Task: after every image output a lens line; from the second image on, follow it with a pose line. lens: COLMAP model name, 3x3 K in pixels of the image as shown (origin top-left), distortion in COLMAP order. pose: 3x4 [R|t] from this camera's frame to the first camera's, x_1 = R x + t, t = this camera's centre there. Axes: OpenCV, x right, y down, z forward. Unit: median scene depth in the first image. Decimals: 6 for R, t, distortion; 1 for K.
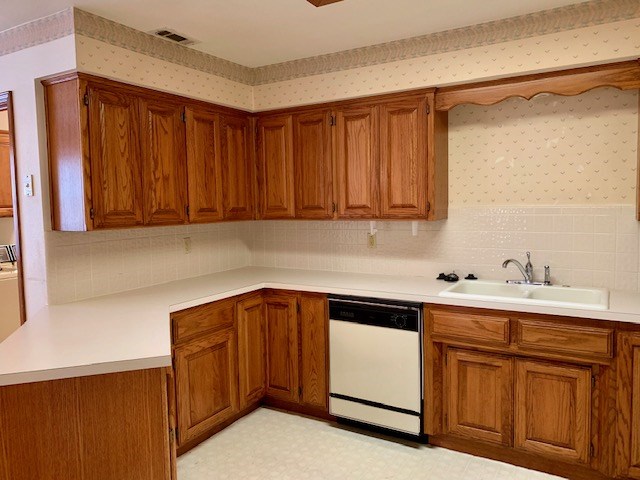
lens RADIAL K [[481.5, 0, 320.0], [0, 481.5, 240.0], [0, 0, 1]] dist [0.107722, -0.197203]
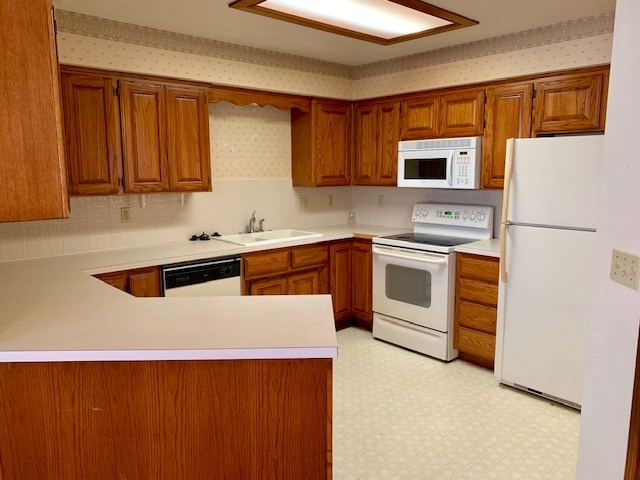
lens RADIAL K [[481.5, 0, 320.0], [0, 481.5, 240.0], [0, 0, 1]] dist [0.107722, -0.197203]
pose [[0.295117, -0.122548, 0.947569, -0.862600], [0.080724, 0.991393, 0.103075, -0.021111], [-0.952045, 0.046073, 0.302470, 0.357509]]
